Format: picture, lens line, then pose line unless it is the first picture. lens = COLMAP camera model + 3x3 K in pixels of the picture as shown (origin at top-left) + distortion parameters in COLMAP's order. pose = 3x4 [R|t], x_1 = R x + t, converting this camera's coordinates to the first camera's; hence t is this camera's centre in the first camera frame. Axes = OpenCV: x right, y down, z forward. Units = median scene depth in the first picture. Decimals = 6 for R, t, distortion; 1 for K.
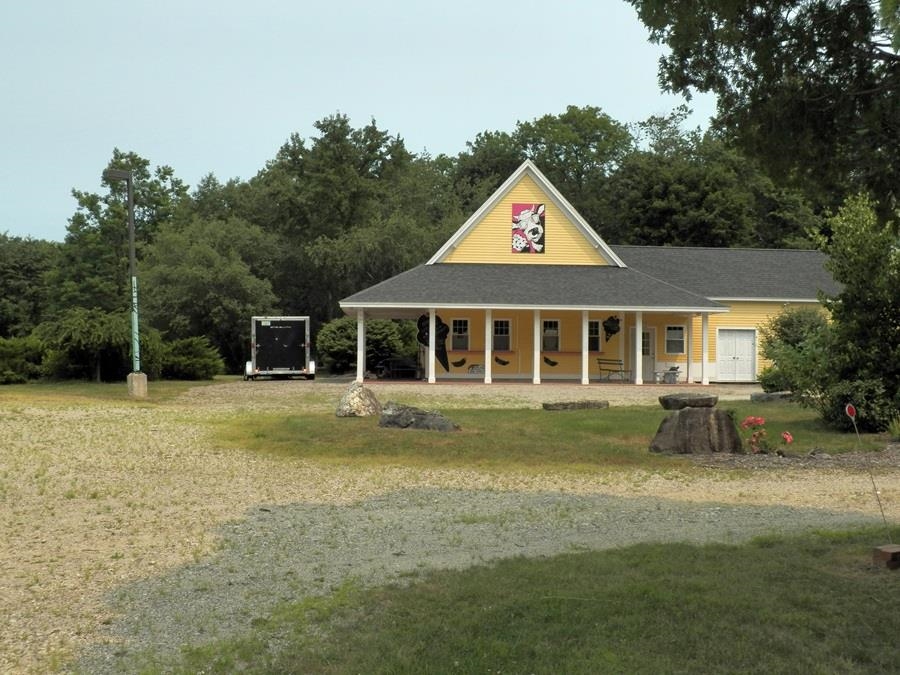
lens RADIAL K [[946.8, 0, 449.8], [0, 946.8, 340.5], [0, 0, 1]] dist [-0.098434, 0.000000]
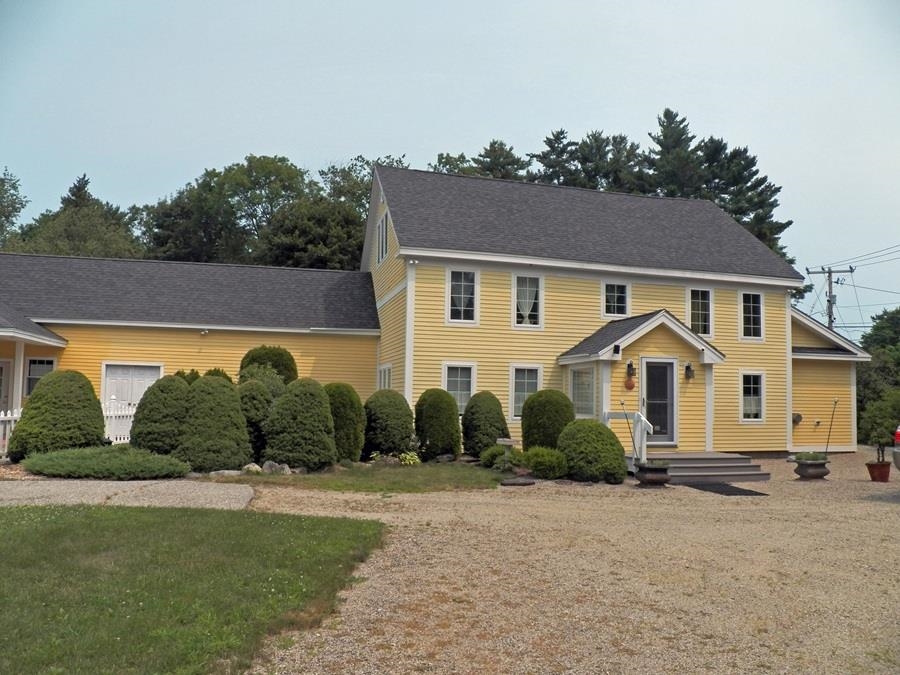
lens RADIAL K [[735.0, 0, 451.5], [0, 735.0, 337.7], [0, 0, 1]] dist [-0.104262, 0.006763]
pose [[0.985197, 0.025459, 0.169523, 0.475280], [-0.015105, 0.997956, -0.062087, -0.002581], [-0.170758, 0.058607, 0.983569, 0.427964]]
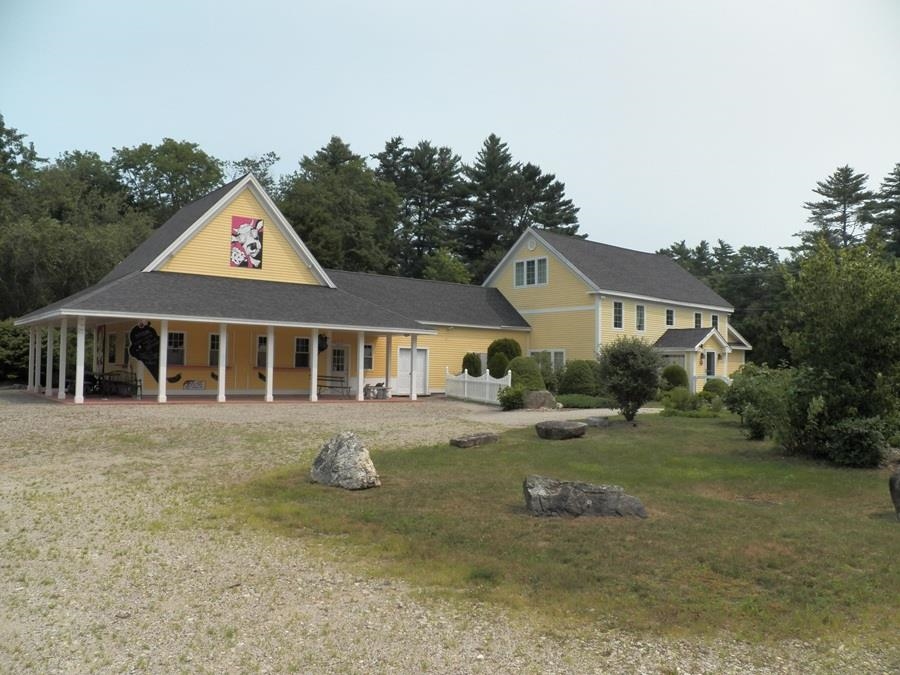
lens RADIAL K [[735.0, 0, 448.4], [0, 735.0, 336.0], [0, 0, 1]] dist [-0.104262, 0.006763]
pose [[0.824228, 0.031903, 0.565358, -0.170941], [-0.023663, 0.999480, -0.021902, -0.009143], [-0.565763, 0.004674, 0.824555, 0.251586]]
